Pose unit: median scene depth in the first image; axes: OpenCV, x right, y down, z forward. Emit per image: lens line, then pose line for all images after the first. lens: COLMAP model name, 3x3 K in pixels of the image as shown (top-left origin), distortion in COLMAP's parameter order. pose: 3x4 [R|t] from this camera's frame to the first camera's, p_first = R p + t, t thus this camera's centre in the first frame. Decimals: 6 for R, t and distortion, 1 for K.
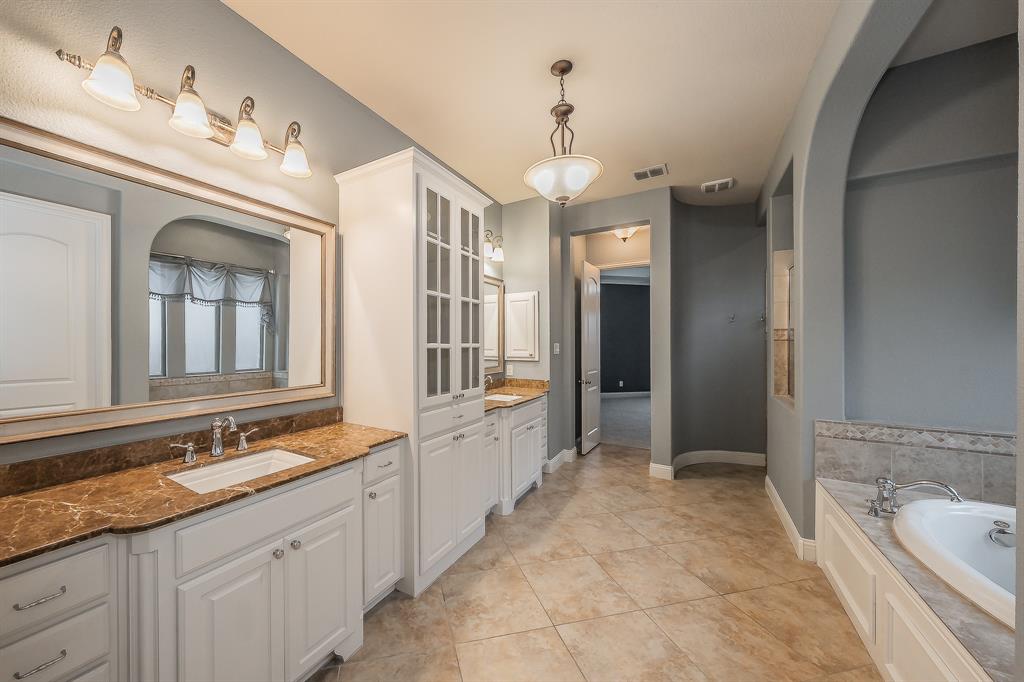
lens RADIAL K [[359.0, 0, 472.9], [0, 359.0, 345.2], [0, 0, 1]] dist [0.036562, 0.000013]
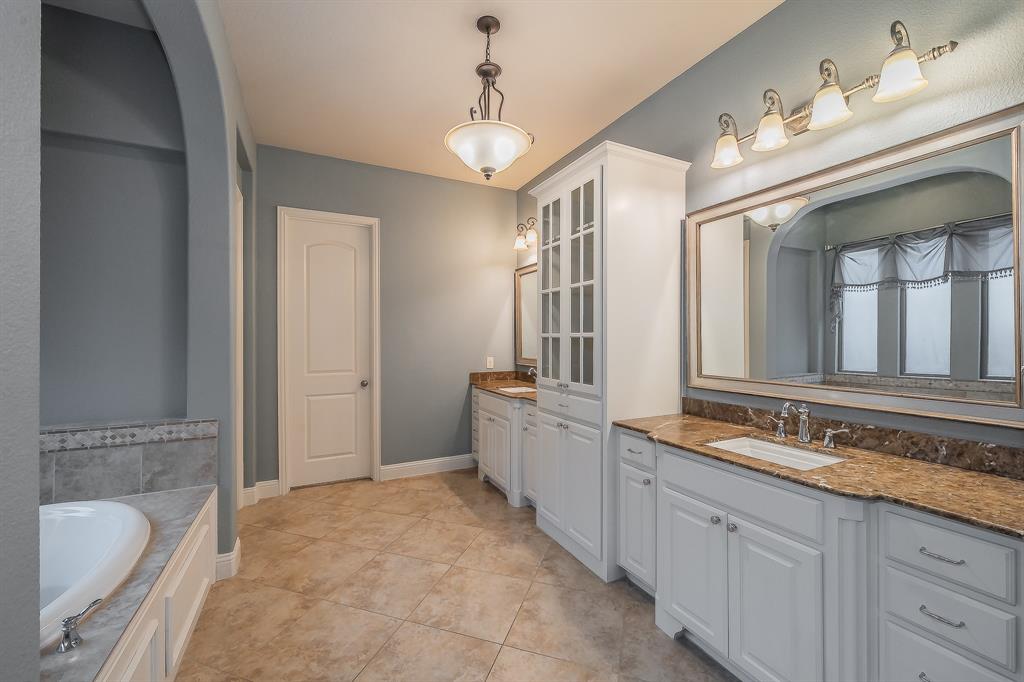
lens RADIAL K [[385.2, 0, 515.5], [0, 385.2, 337.9], [0, 0, 1]] dist [0.000584, -0.000038]
pose [[-0.491368, -0.000390, -0.870952, 0.997575], [-0.007113, 0.999968, 0.003565, 0.007367], [0.870923, 0.007947, -0.491355, 1.466111]]
